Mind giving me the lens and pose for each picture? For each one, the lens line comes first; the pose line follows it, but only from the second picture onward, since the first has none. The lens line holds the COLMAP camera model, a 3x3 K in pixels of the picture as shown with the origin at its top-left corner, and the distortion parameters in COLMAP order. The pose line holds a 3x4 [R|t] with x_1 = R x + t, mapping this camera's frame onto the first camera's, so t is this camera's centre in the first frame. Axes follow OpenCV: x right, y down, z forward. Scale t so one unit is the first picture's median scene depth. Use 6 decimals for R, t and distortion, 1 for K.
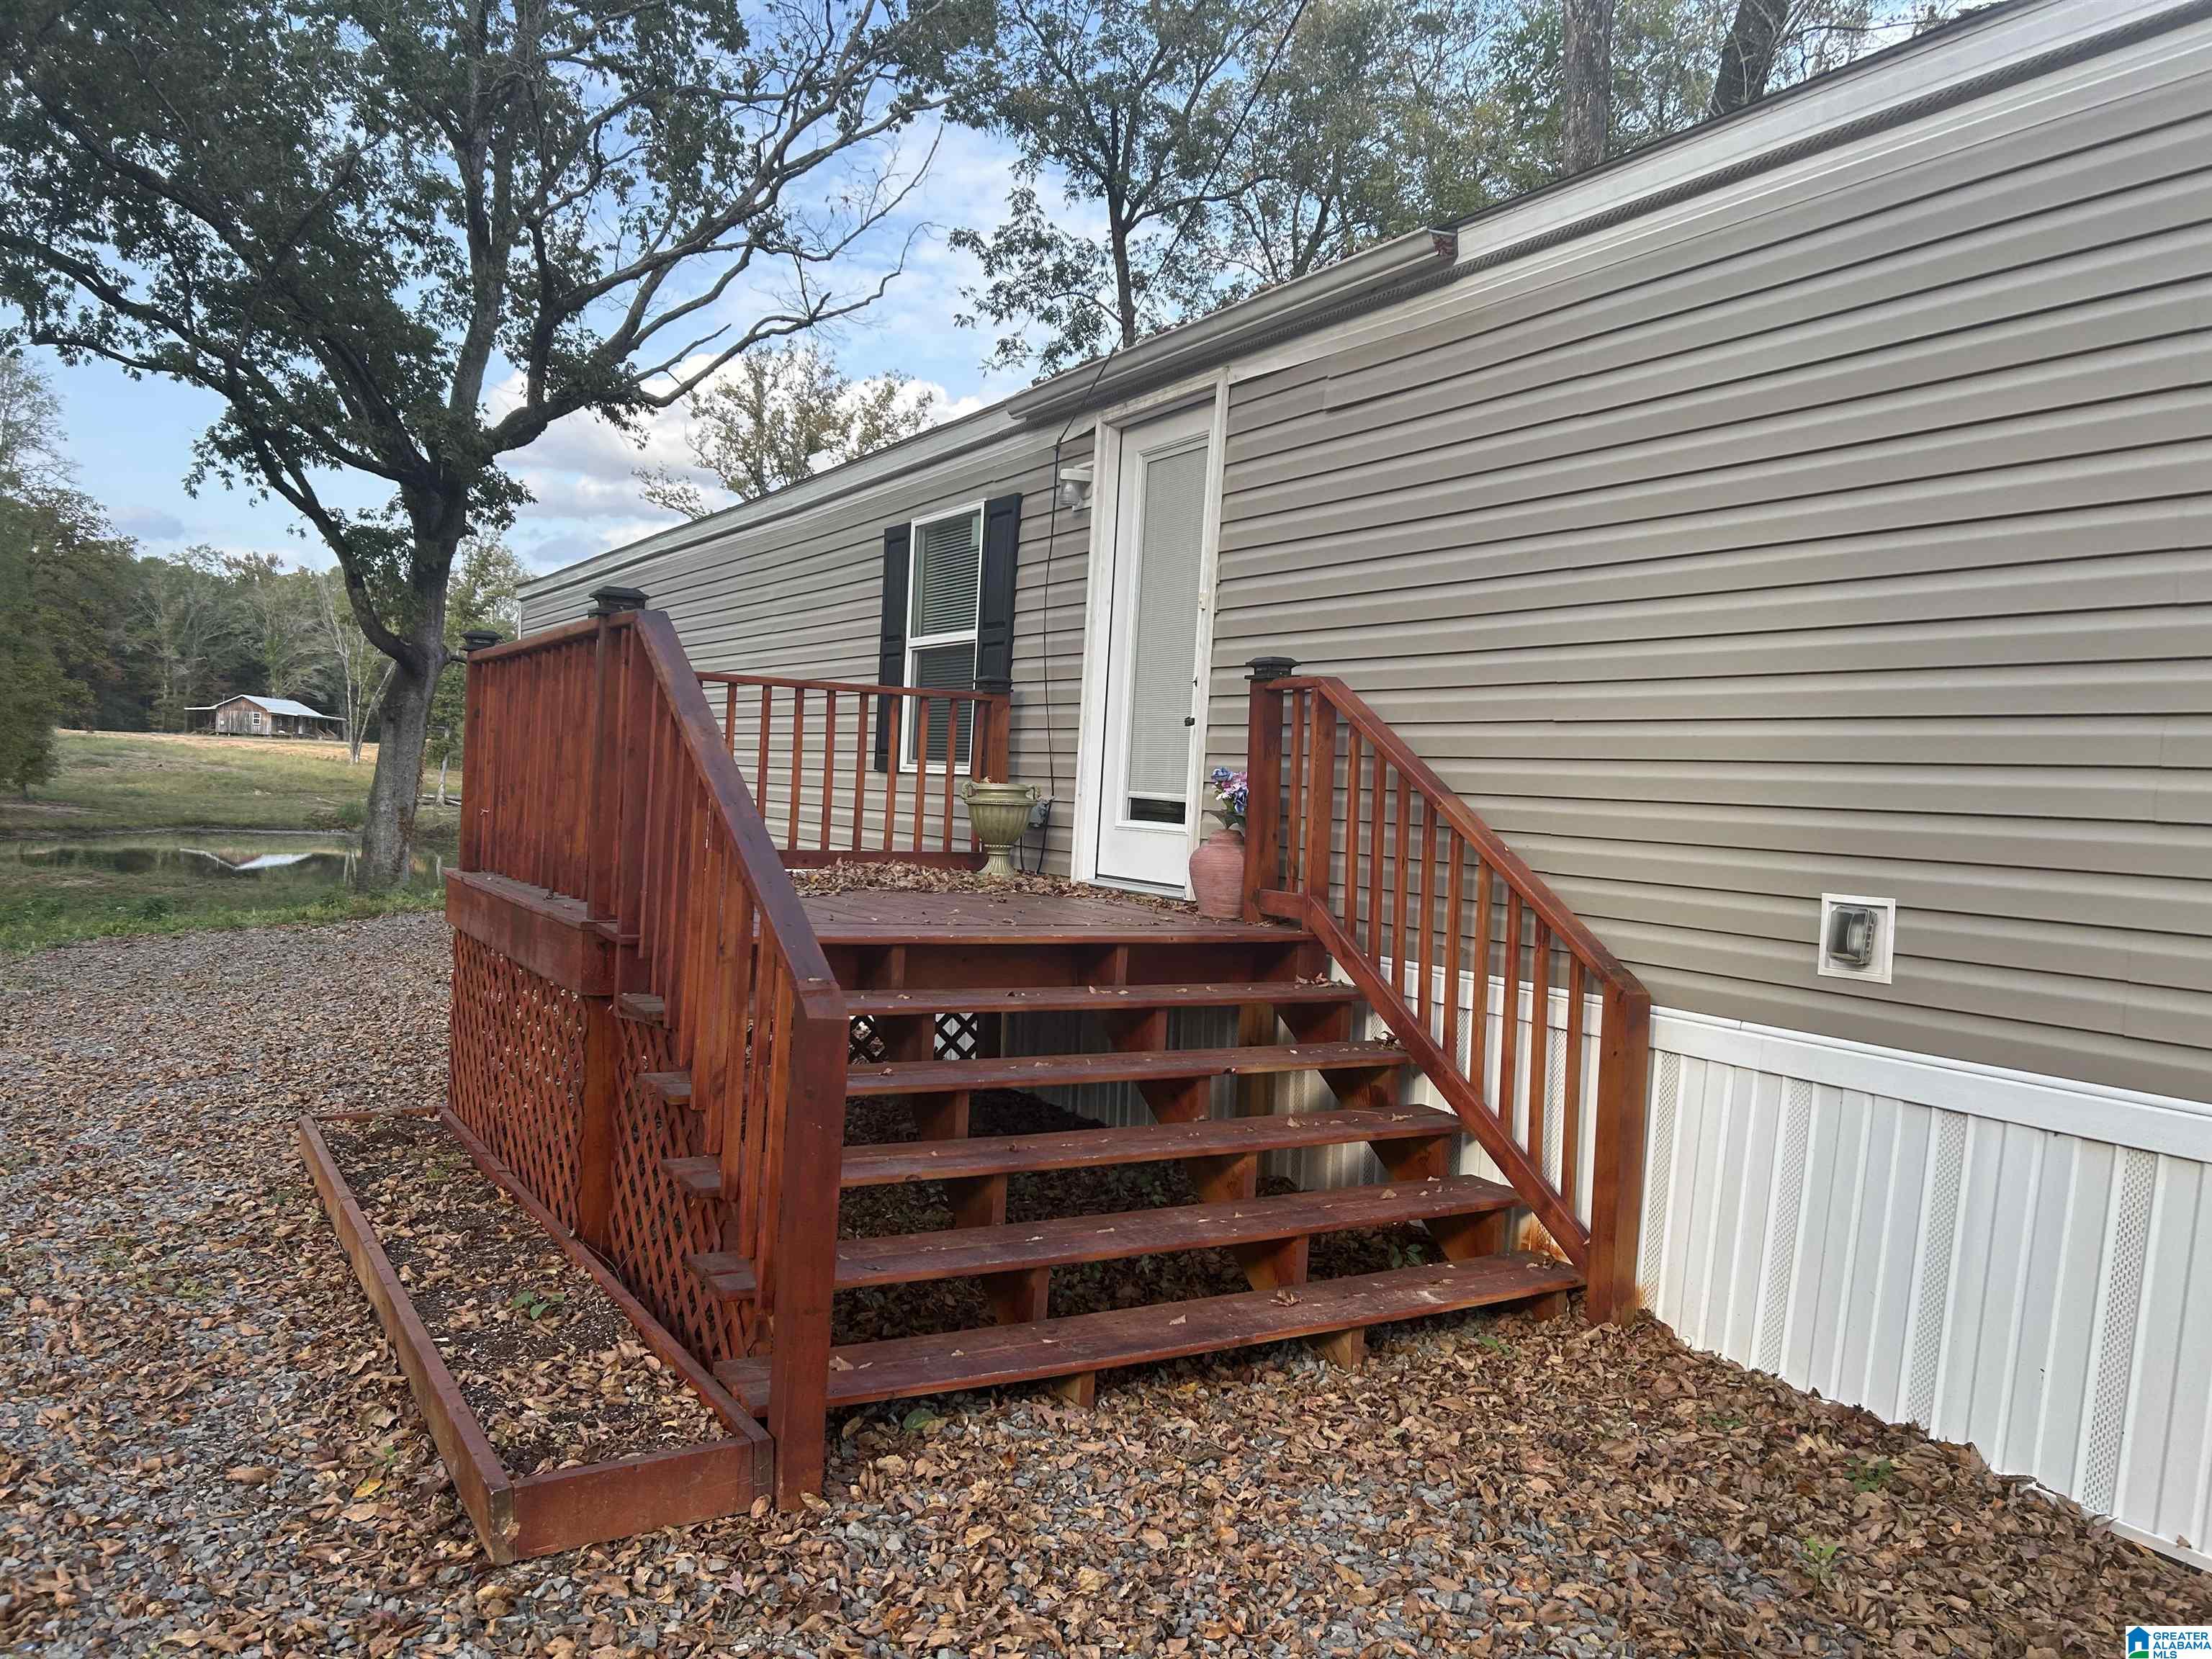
lens RADIAL K [[1644.9, 0, 1106.0], [0, 1644.9, 829.5], [0, 0, 1]] dist [0.054283, -0.060885]
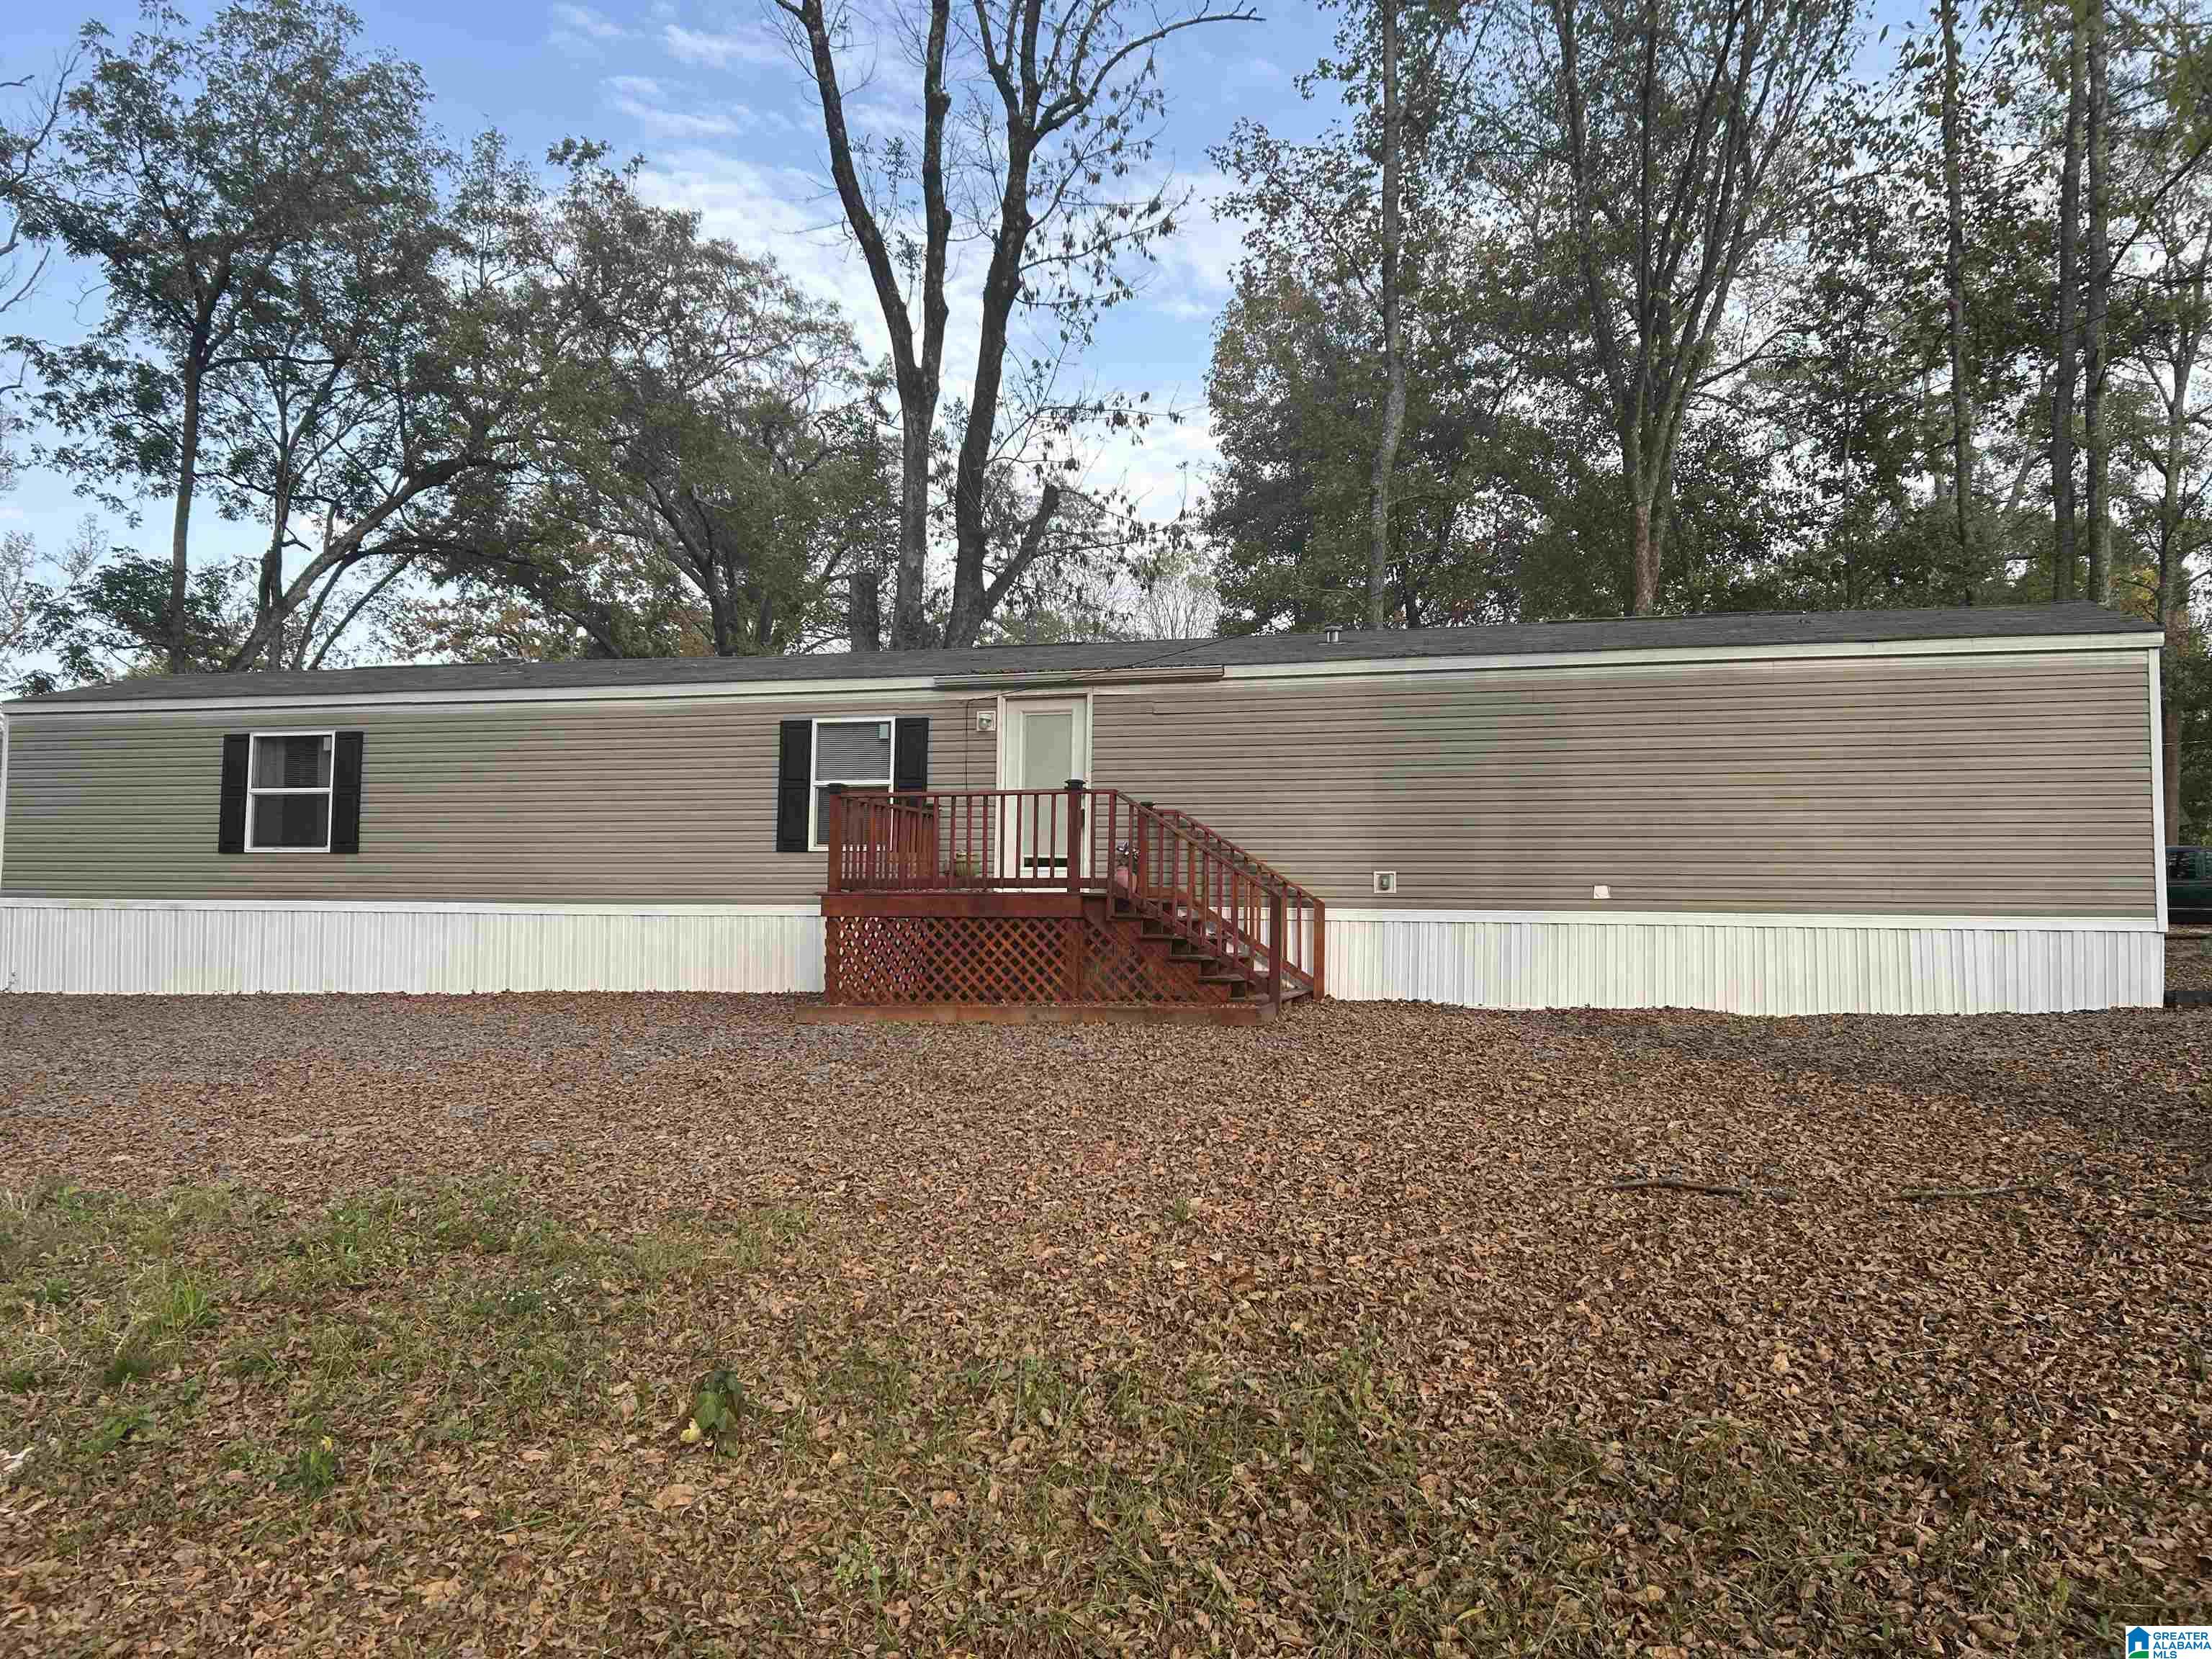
lens RADIAL K [[1640.6, 0, 1010.7], [0, 1640.6, 895.5], [0, 0, 1]] dist [0.008646, 0.003285]
pose [[0.727957, -0.036551, 0.684647, -0.340624], [0.045212, 0.998964, 0.005259, 0.004397], [-0.684130, 0.027126, 0.728855, -0.144620]]
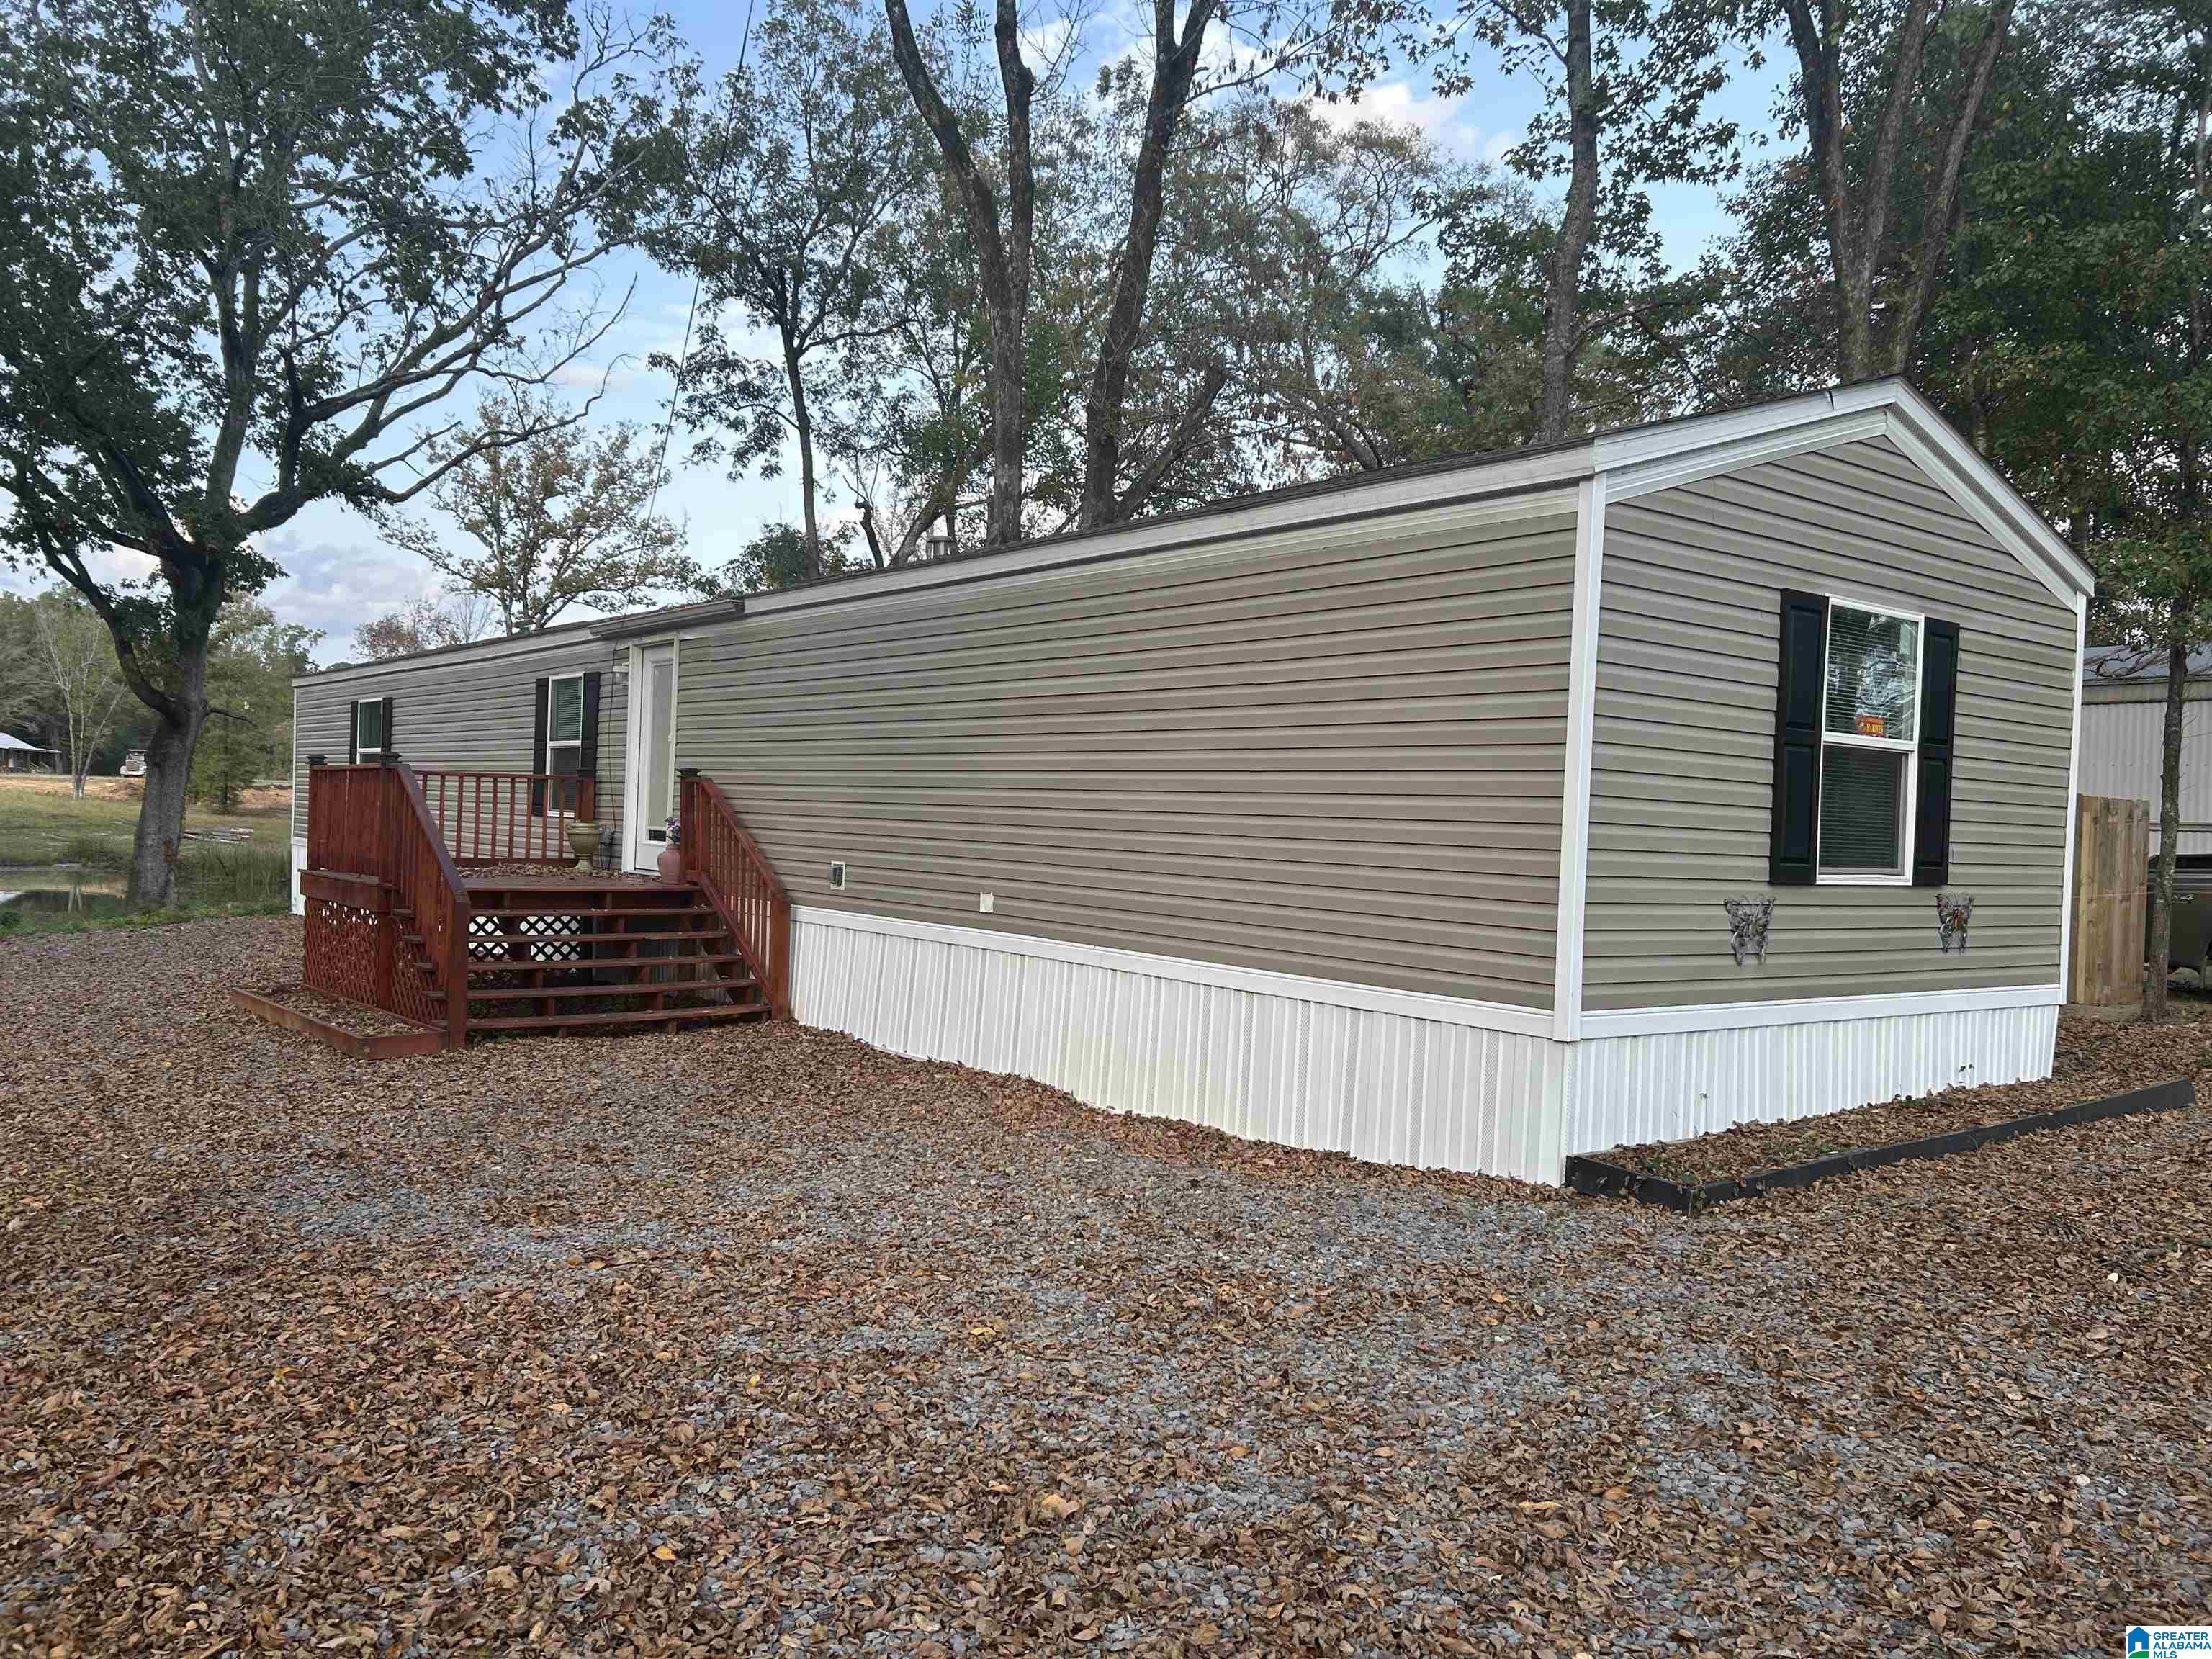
lens RADIAL K [[1668.3, 0, 1103.3], [0, 1668.3, 858.3], [0, 0, 1]] dist [0.009475, 0.002734]
pose [[0.990967, -0.017212, 0.132995, 0.063834], [0.016642, 0.999847, 0.005397, 0.003107], [-0.133068, -0.003135, 0.991102, -0.241364]]
